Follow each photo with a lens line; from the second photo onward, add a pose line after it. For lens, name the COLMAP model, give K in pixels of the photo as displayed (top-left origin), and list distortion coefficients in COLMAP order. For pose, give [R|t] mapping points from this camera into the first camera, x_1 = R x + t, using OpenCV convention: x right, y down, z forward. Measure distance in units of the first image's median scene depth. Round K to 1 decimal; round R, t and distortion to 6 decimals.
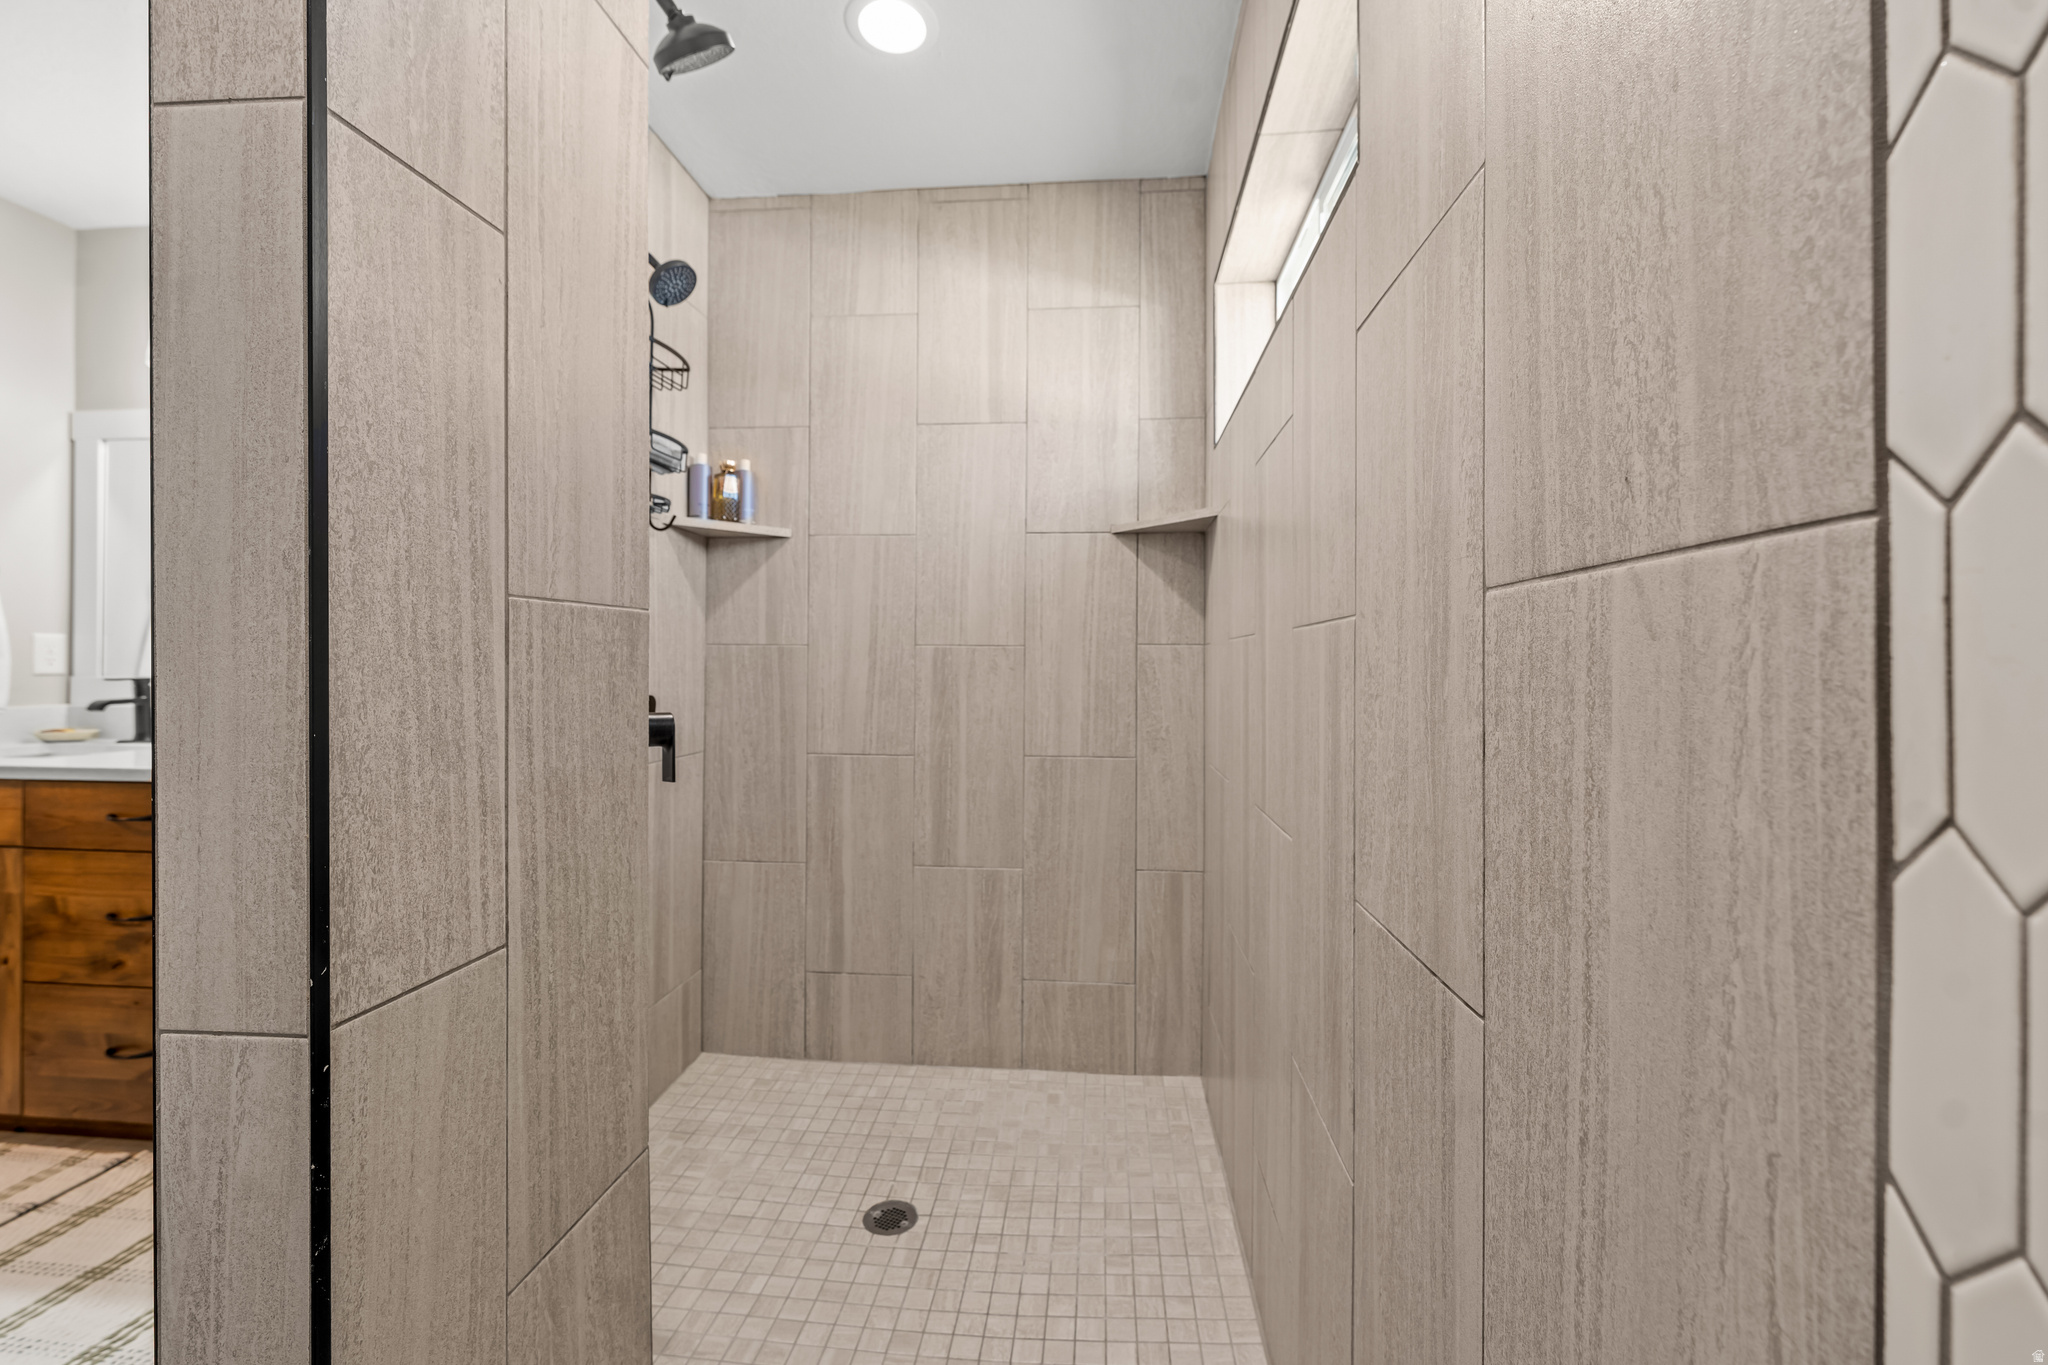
lens RADIAL K [[824.0, 0, 1030.7], [0, 824.0, 668.3], [0, 0, 1]] dist [-0.000945, -0.000125]
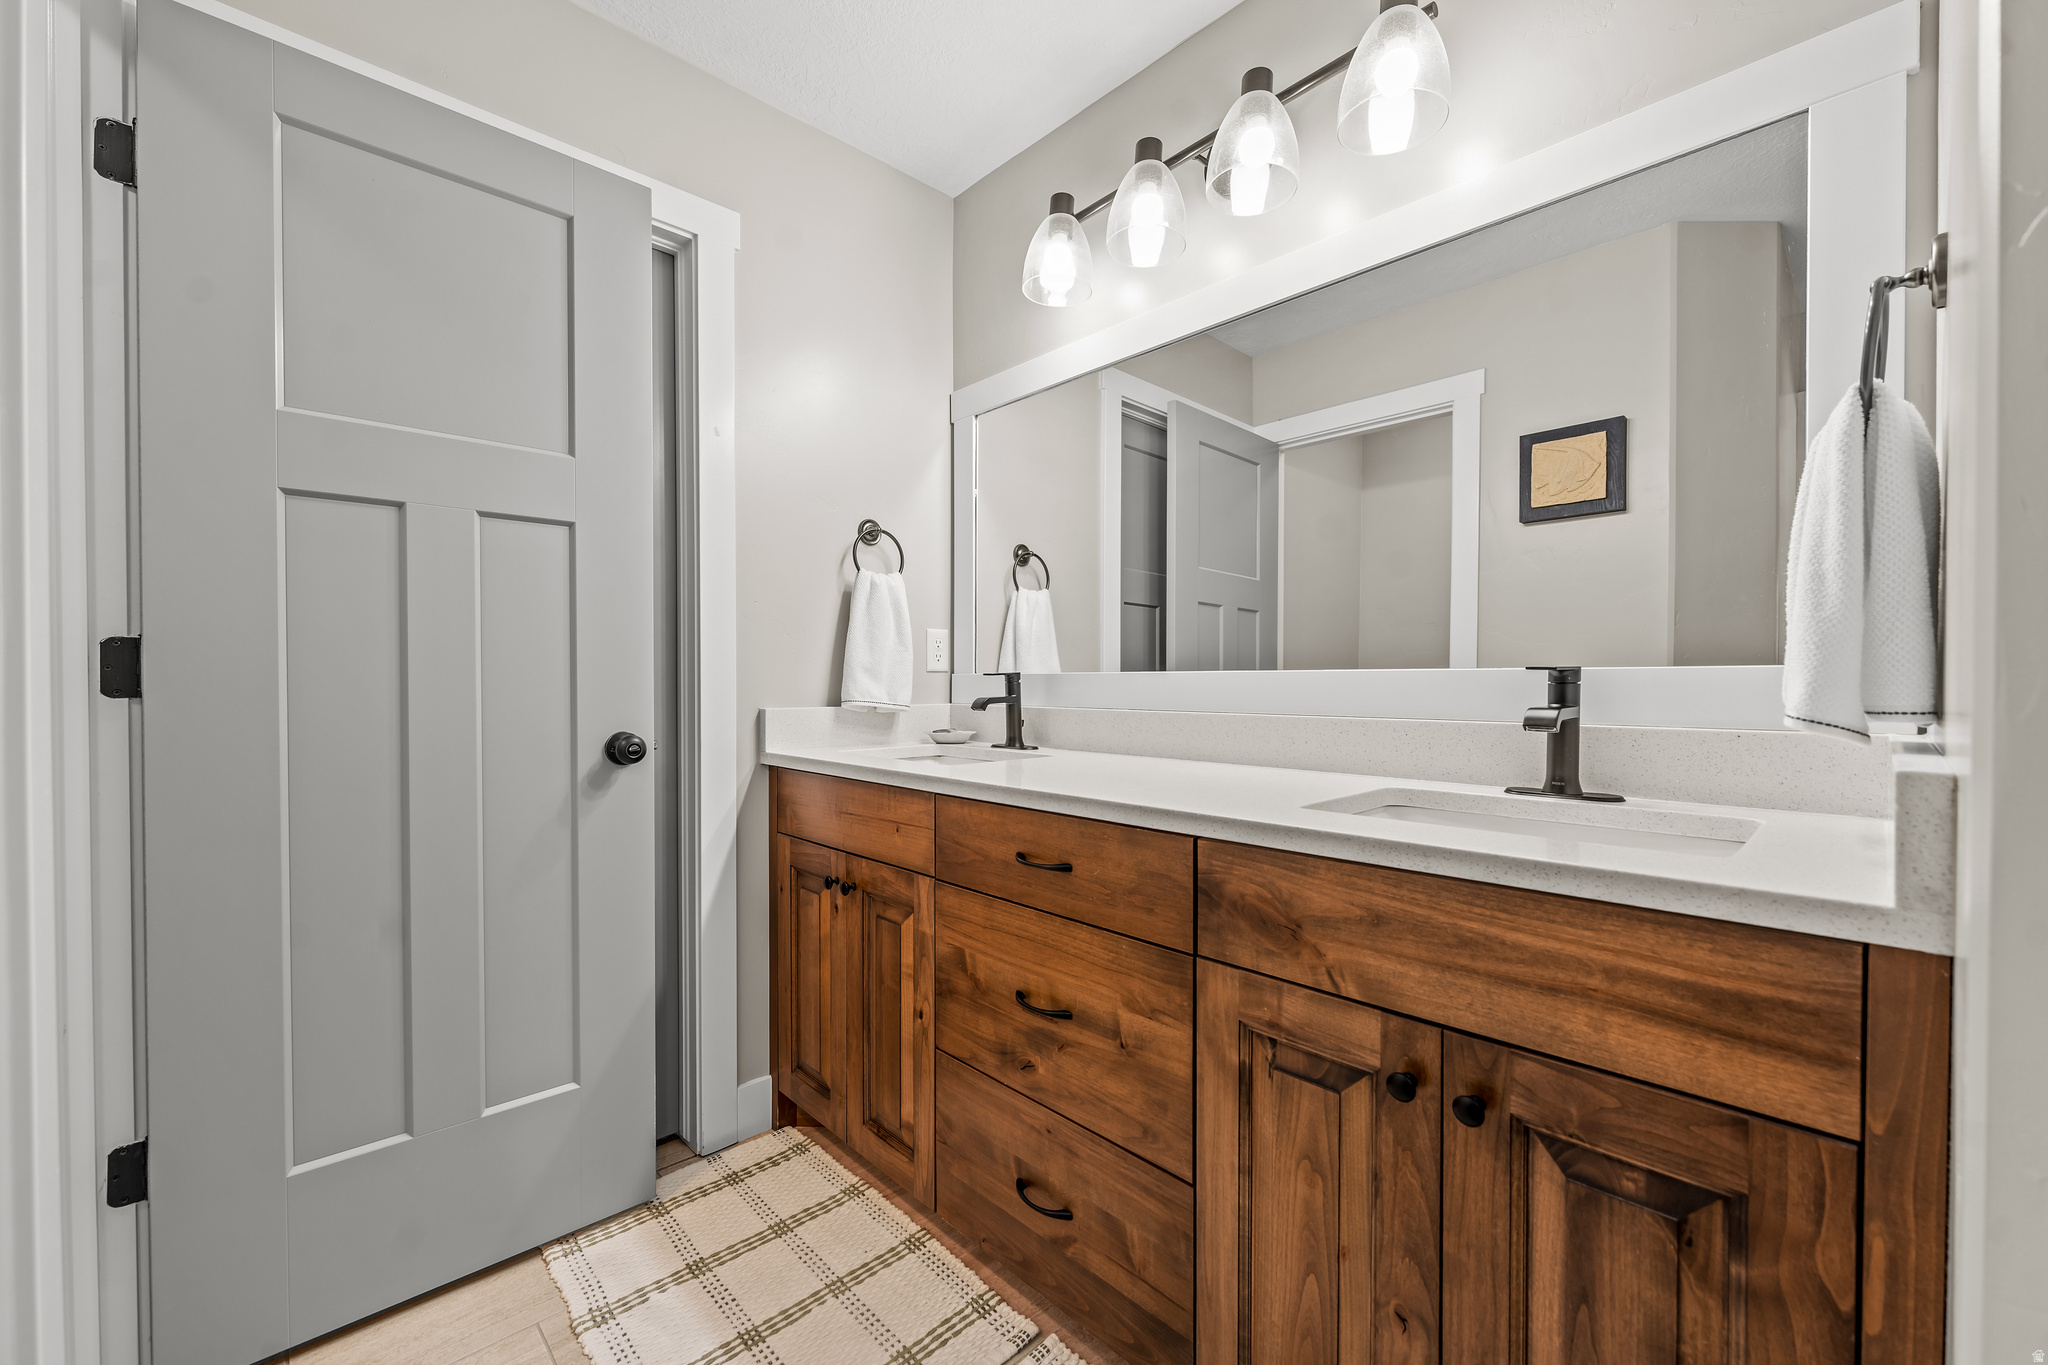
lens RADIAL K [[824.0, 0, 1026.1], [0, 824.0, 693.7], [0, 0, 1]] dist [-0.000945, -0.000125]
pose [[0.749183, 0.005106, -0.662343, -0.632411], [0.001150, 0.999959, 0.009010, 0.031725], [0.662362, -0.007511, 0.749146, 0.462350]]
